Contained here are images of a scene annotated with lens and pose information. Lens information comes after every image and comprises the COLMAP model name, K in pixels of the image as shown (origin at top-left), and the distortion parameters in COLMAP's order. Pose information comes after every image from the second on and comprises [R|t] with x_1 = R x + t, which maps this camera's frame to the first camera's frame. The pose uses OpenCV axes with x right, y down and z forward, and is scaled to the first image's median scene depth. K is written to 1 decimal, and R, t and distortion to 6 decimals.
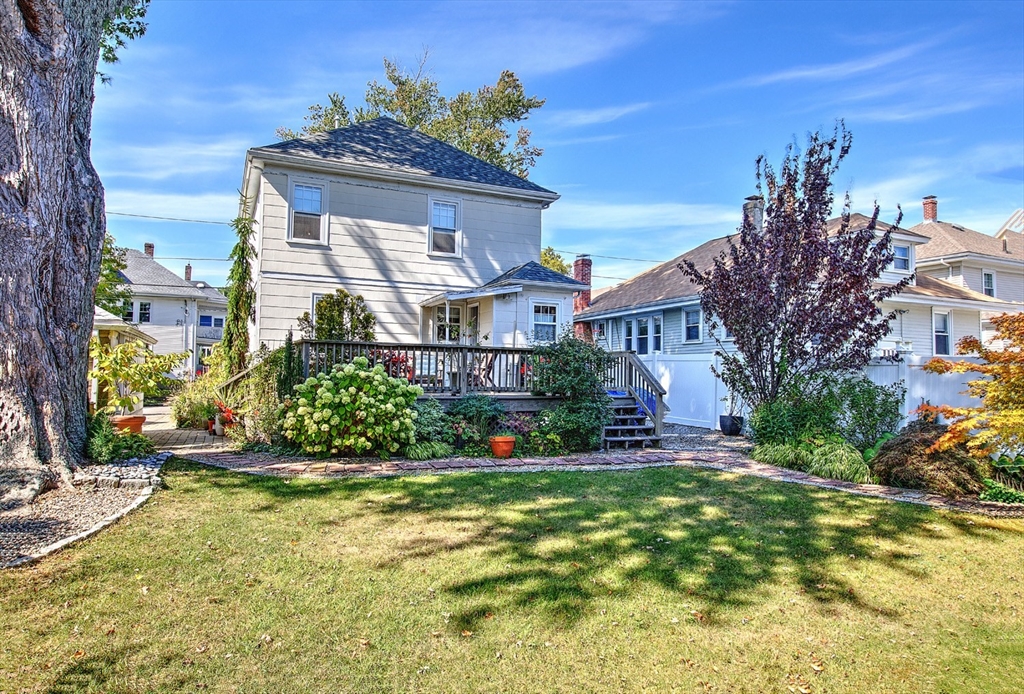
lens RADIAL K [[657.6, 0, 512.0], [0, 657.6, 347.0], [0, 0, 1]] dist [0.007262, 0.000639]
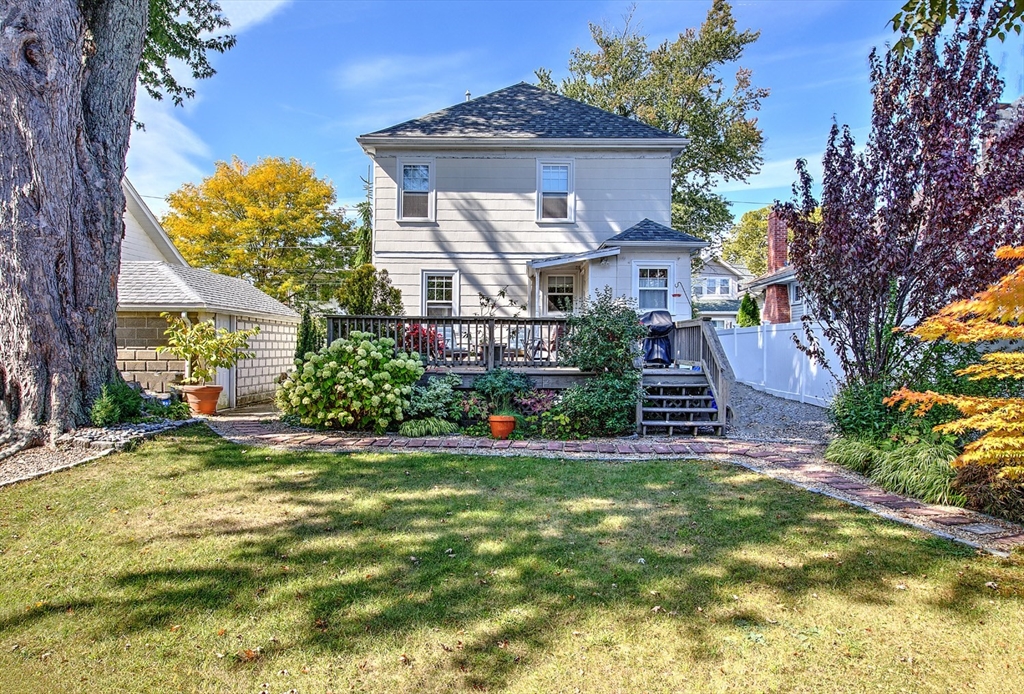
lens RADIAL K [[657.6, 0, 512.0], [0, 657.6, 347.0], [0, 0, 1]] dist [0.007262, 0.000639]
pose [[0.906042, -0.008176, -0.423109, 0.255455], [0.025156, 0.999086, 0.034563, 0.006607], [0.422439, -0.041959, 0.905419, 0.123087]]
